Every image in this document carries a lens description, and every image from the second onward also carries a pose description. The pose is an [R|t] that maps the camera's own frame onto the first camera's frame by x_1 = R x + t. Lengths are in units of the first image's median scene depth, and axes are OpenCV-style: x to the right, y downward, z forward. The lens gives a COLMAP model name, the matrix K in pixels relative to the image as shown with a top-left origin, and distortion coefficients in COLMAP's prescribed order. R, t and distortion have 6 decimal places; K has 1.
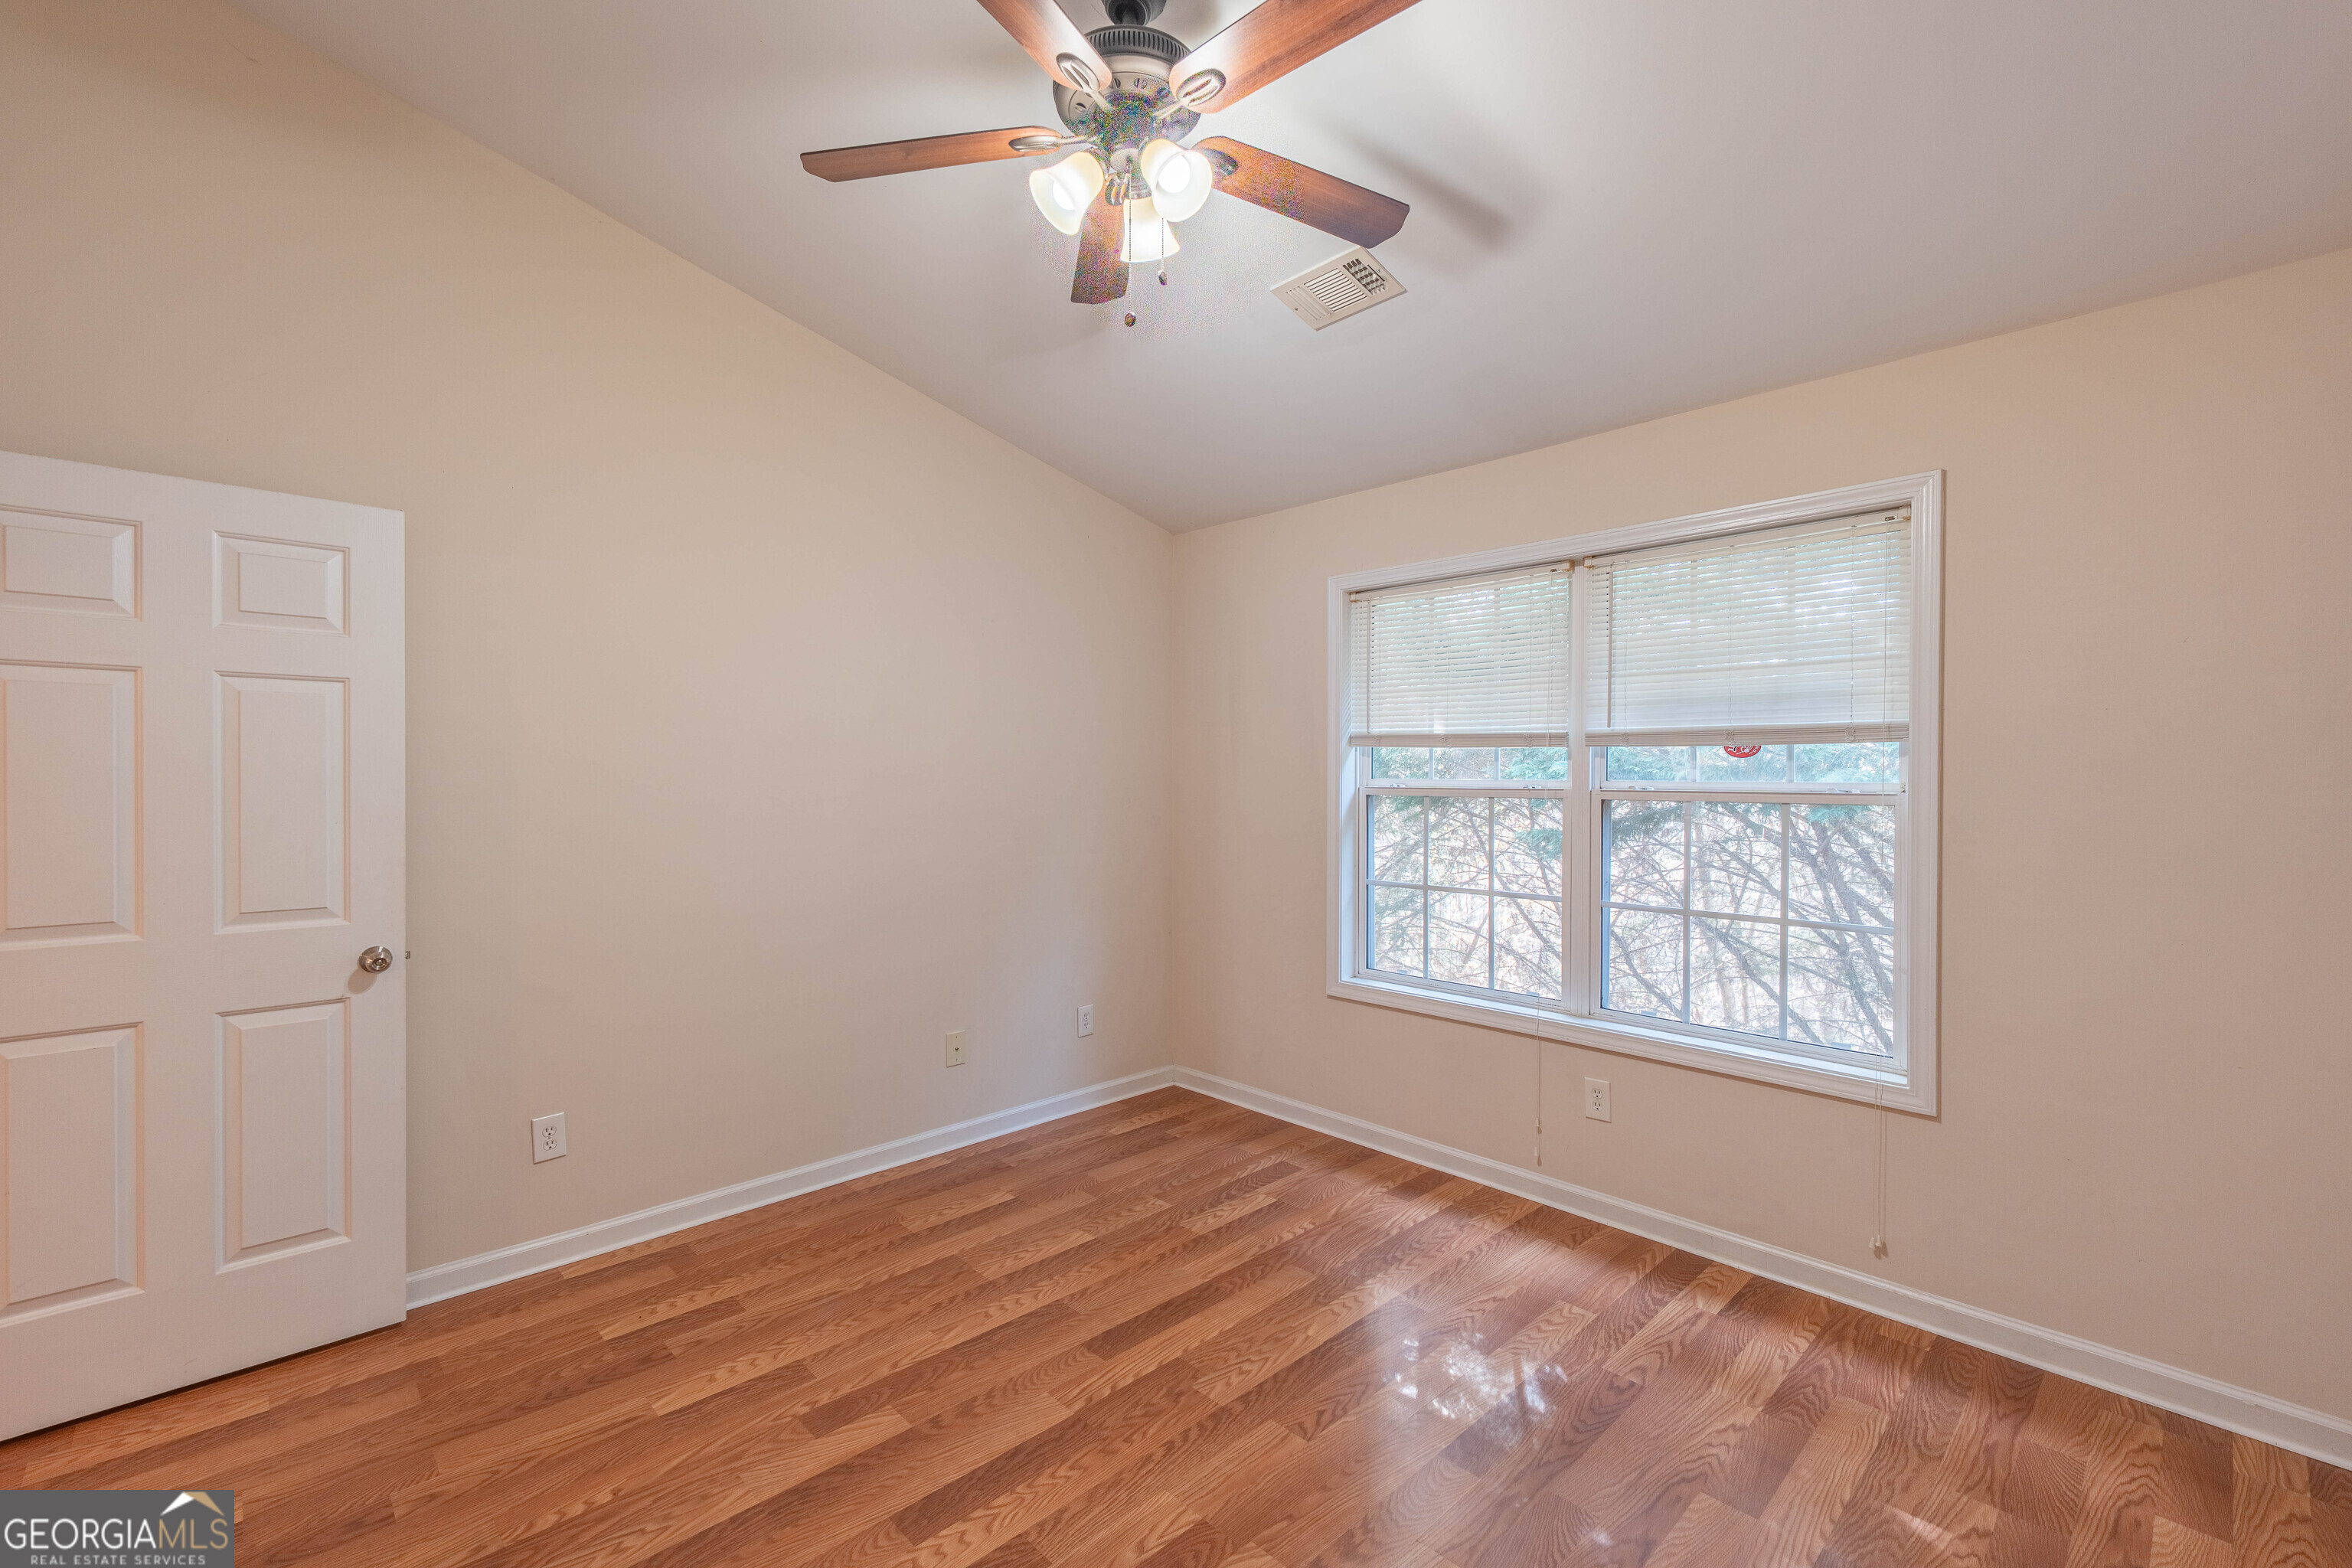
lens RADIAL K [[1018.9, 0, 1168.3], [0, 1018.9, 784.3], [0, 0, 1]] dist [-0.002831, -0.000115]
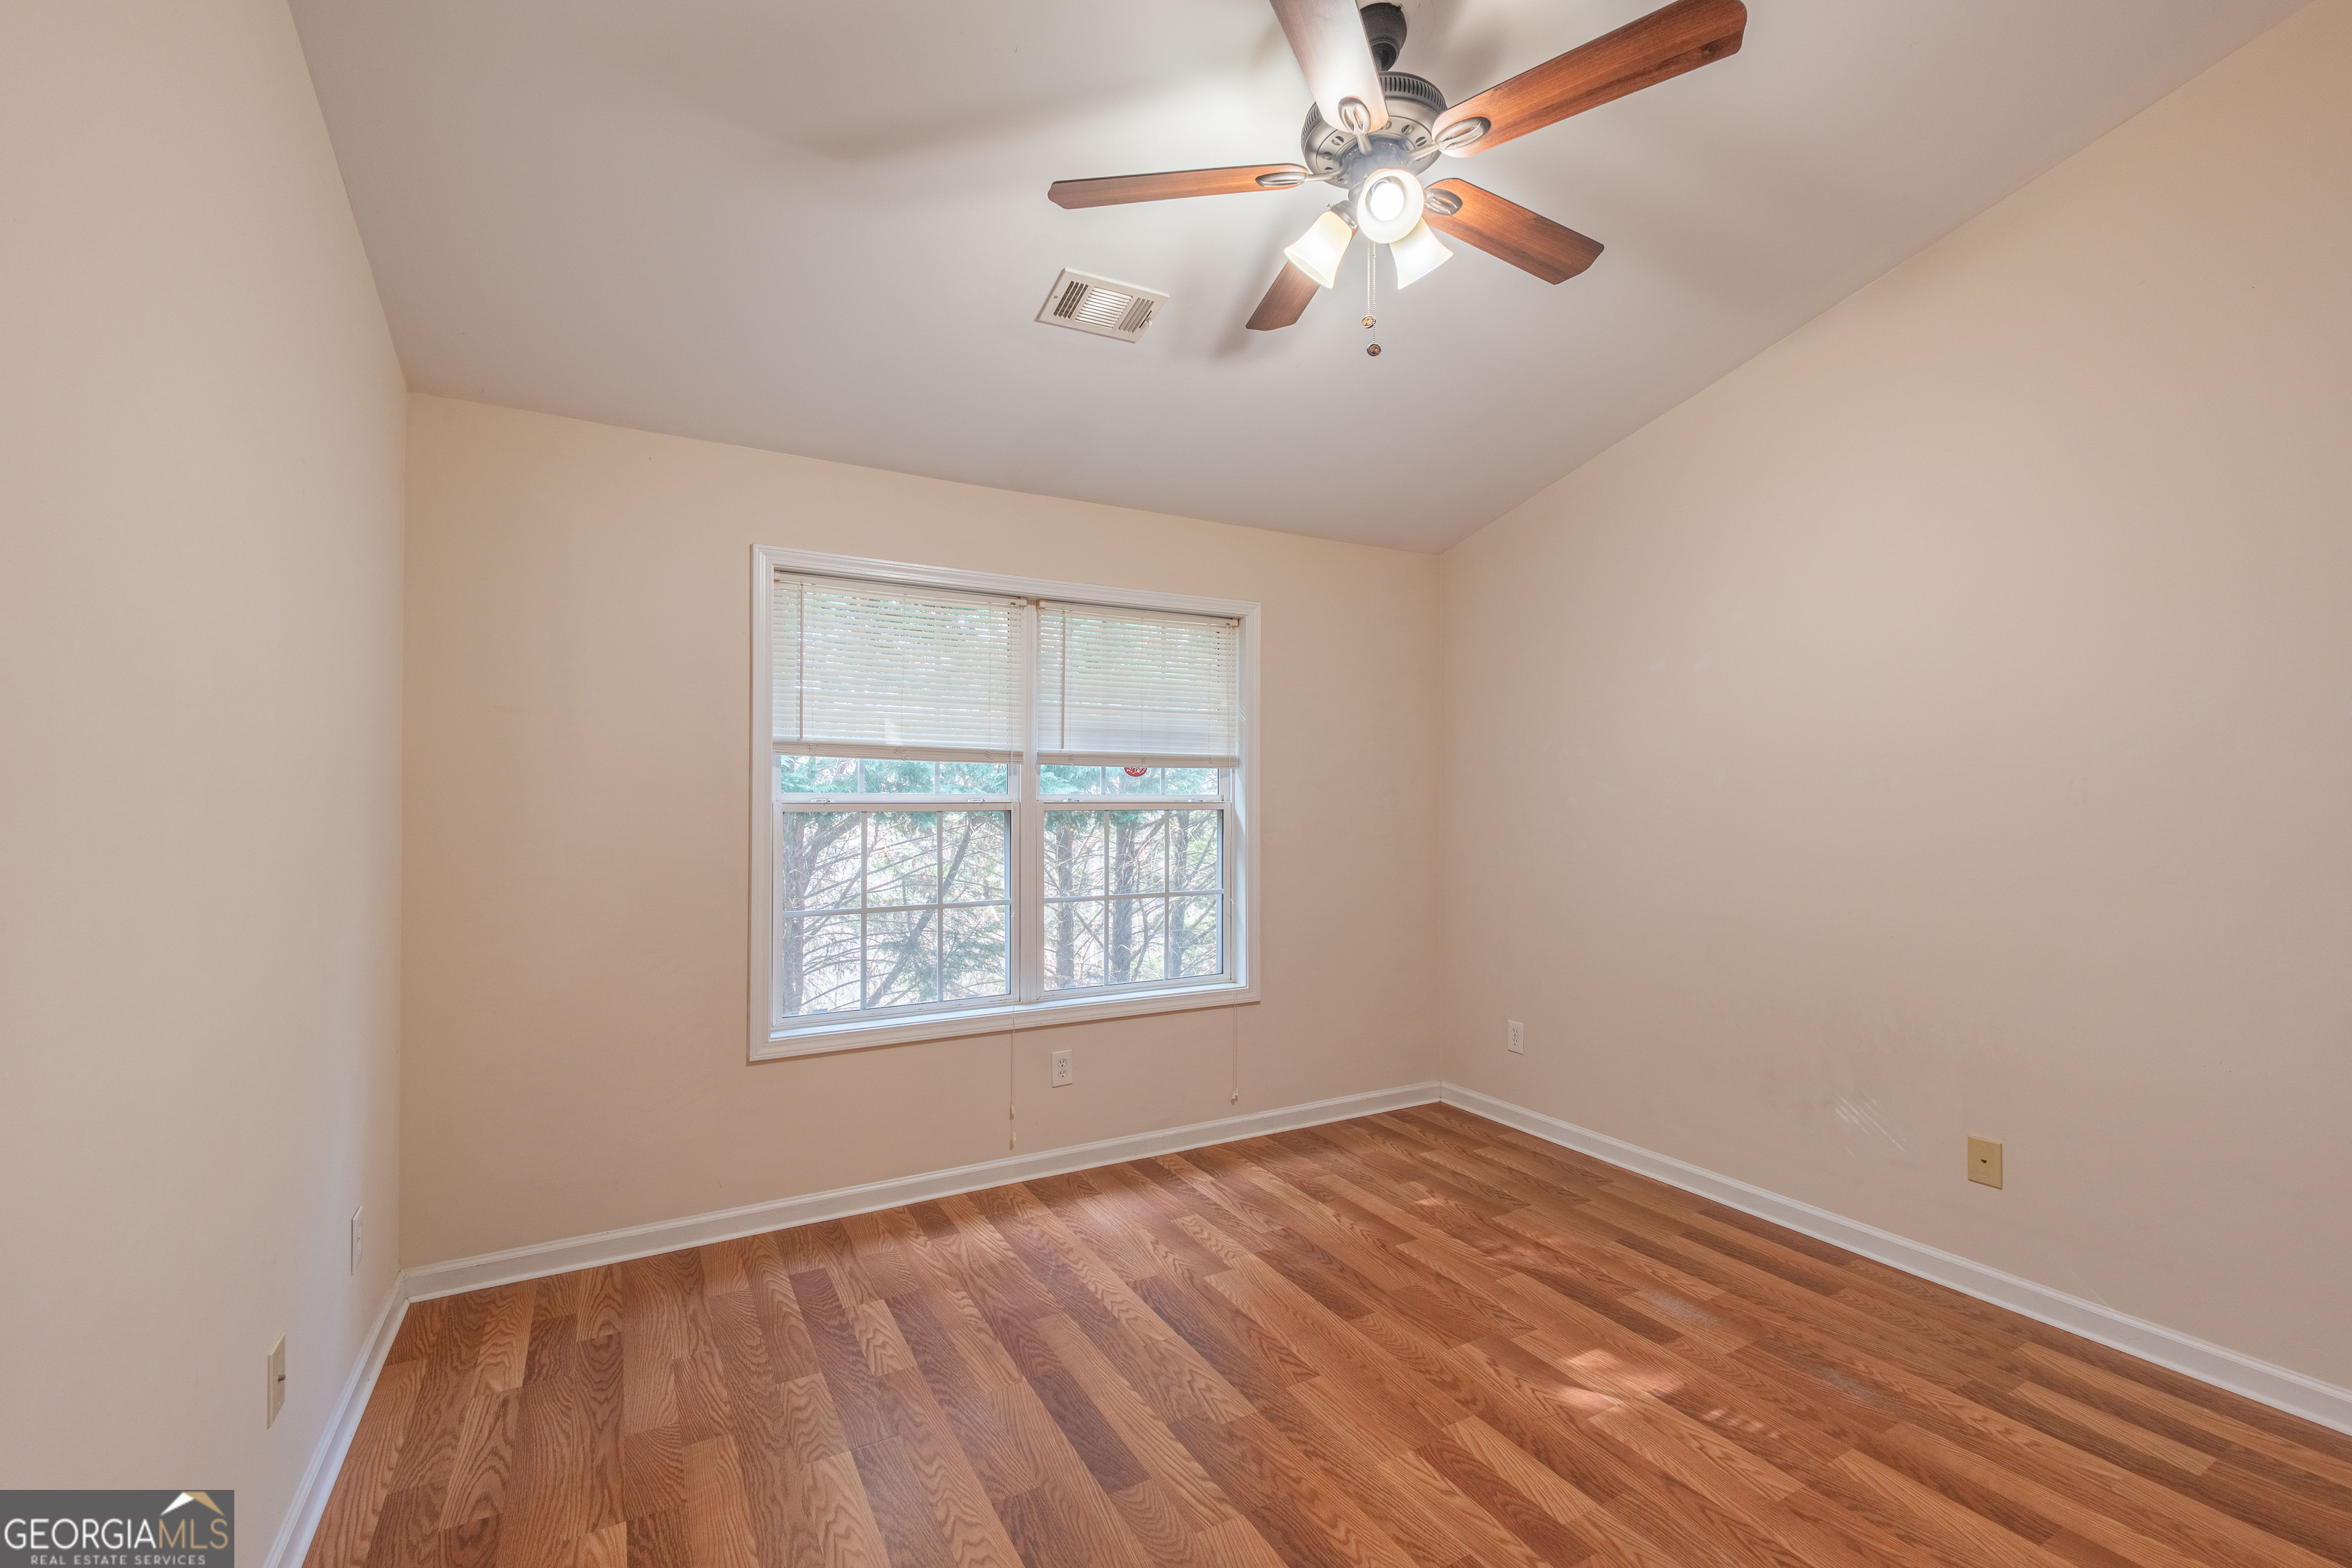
lens RADIAL K [[1018.9, 0, 1181.1], [0, 1018.9, 791.2], [0, 0, 1]] dist [-0.002831, -0.000115]
pose [[0.227538, 0.001231, 0.973768, -0.771515], [0.006620, 0.999974, -0.002811, -0.002947], [-0.973747, 0.007086, 0.227524, 0.681229]]
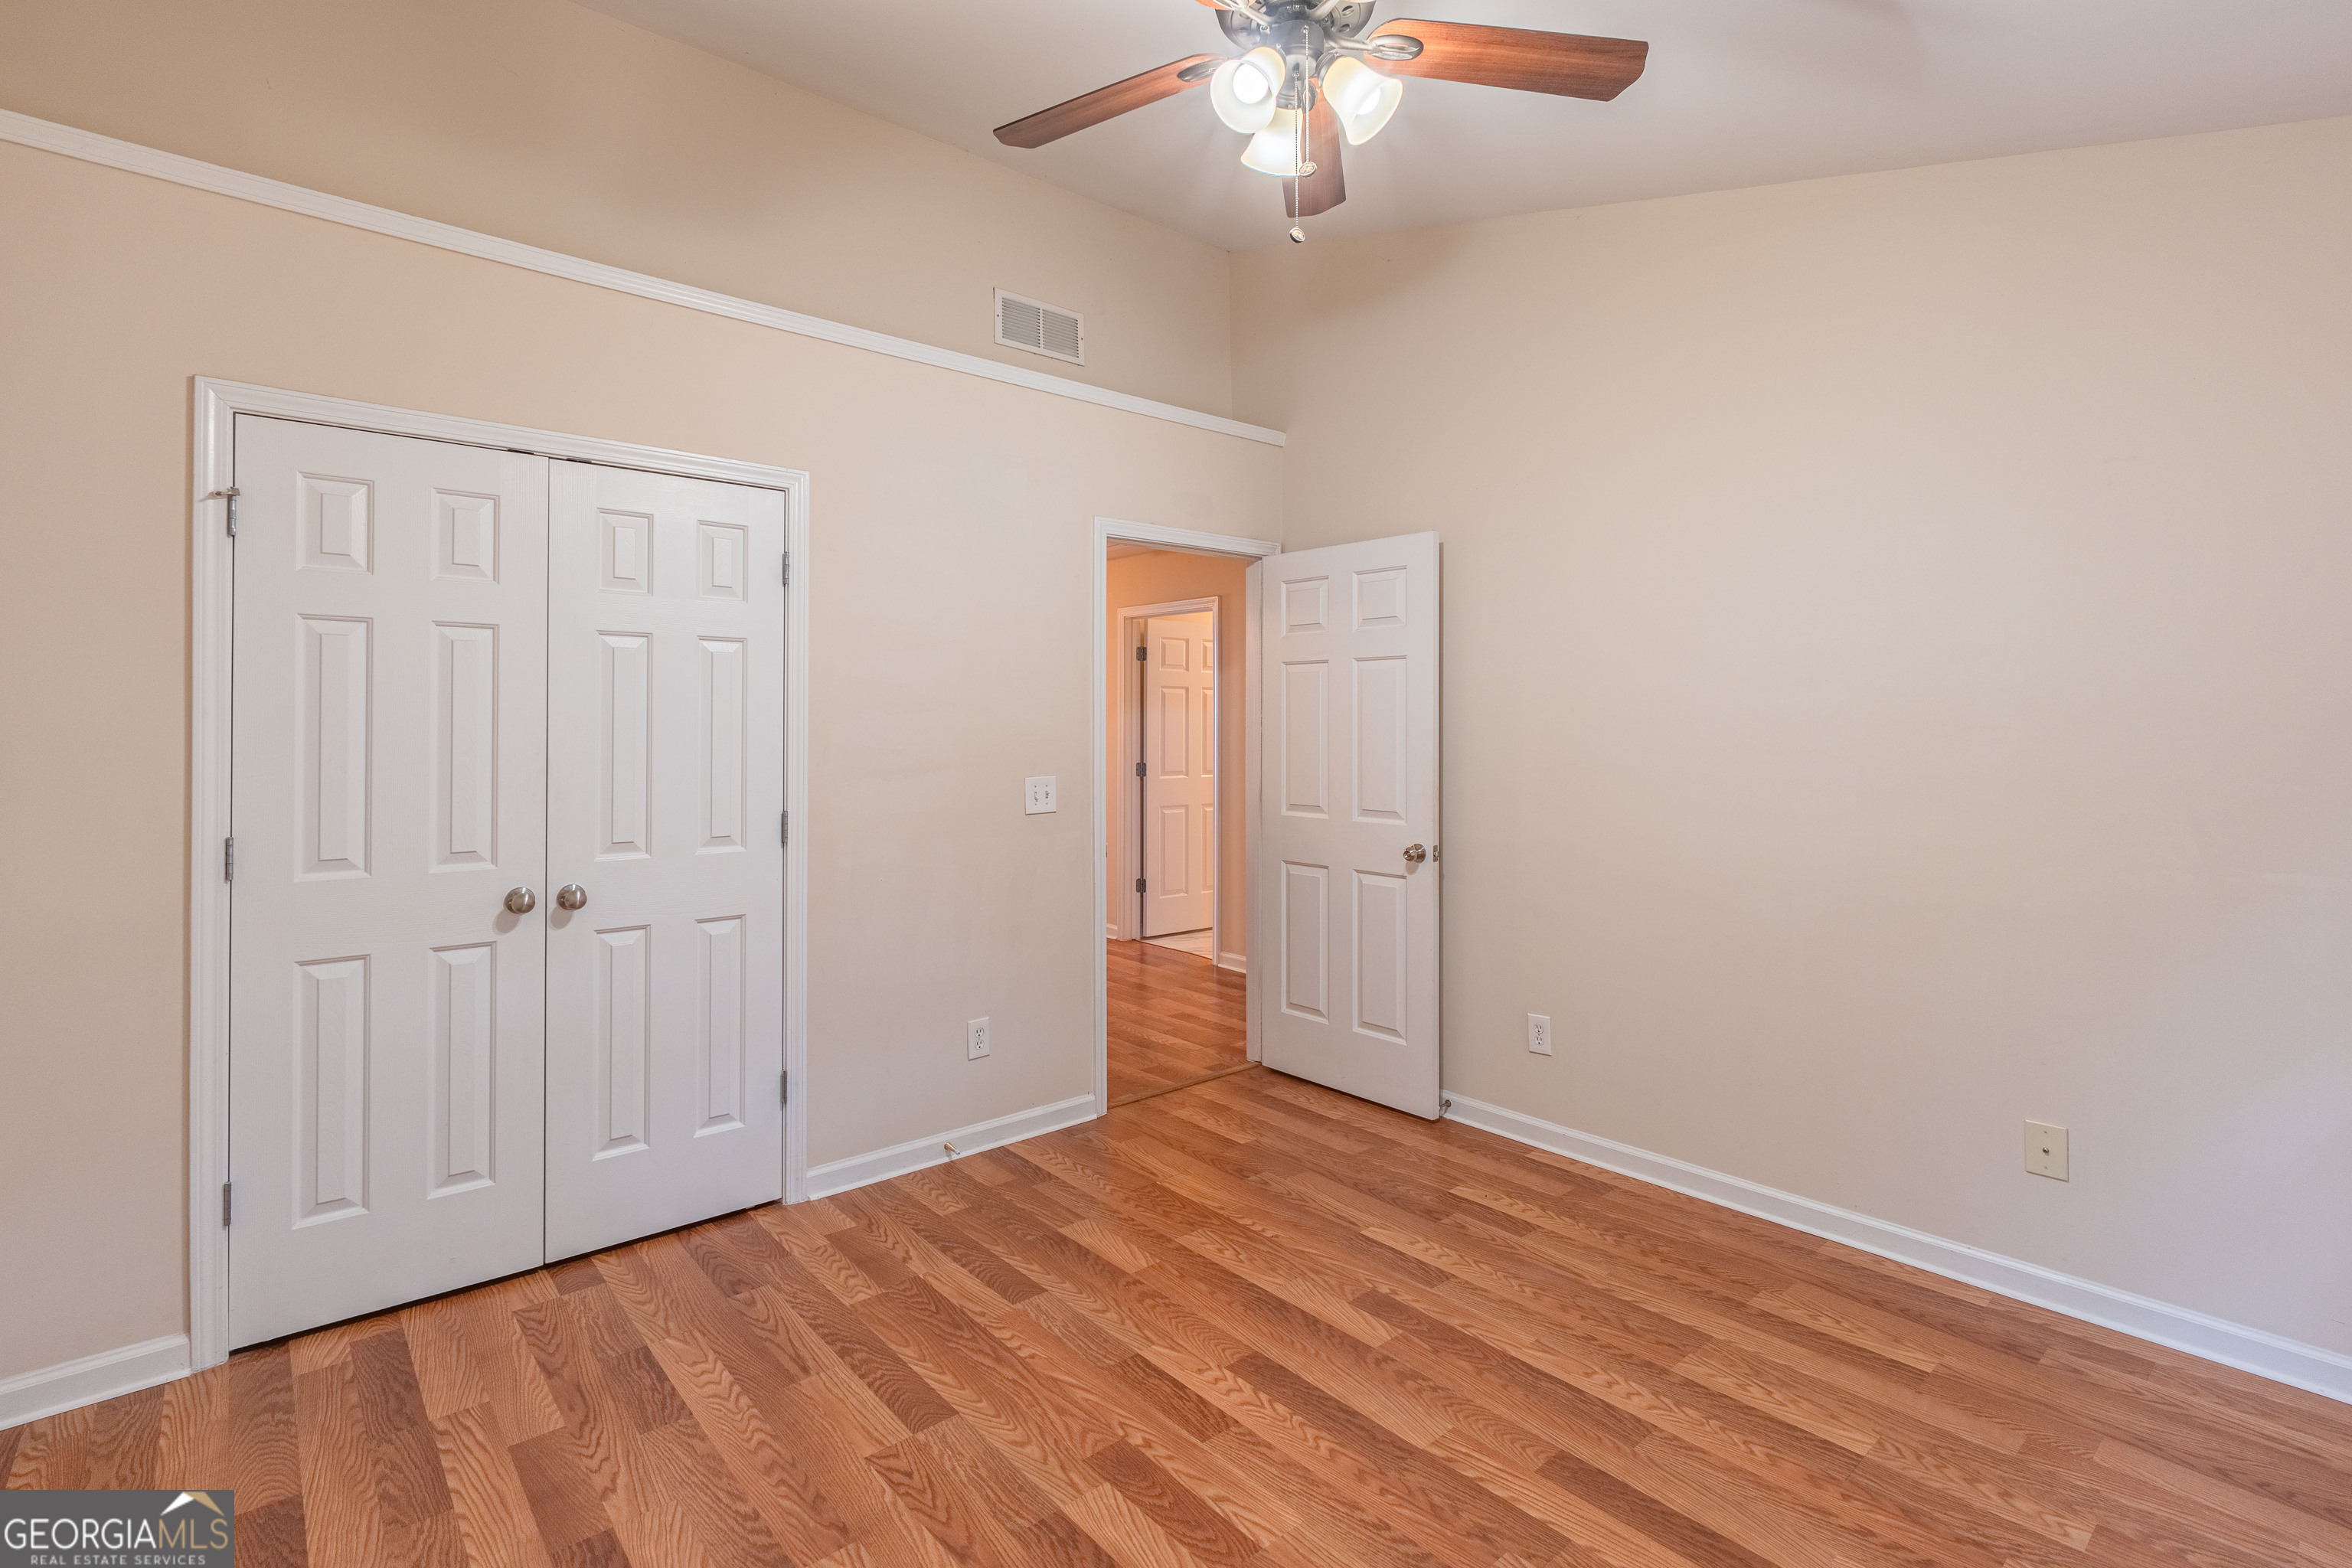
lens RADIAL K [[1090.3, 0, 1148.3], [0, 1090.3, 716.6], [0, 0, 1]] dist [0.005088, -0.000848]
pose [[-0.056104, -0.004422, -0.998415, 0.696981], [-0.005639, 0.999976, -0.004112, -0.007779], [0.998409, 0.005399, -0.056128, 0.653990]]
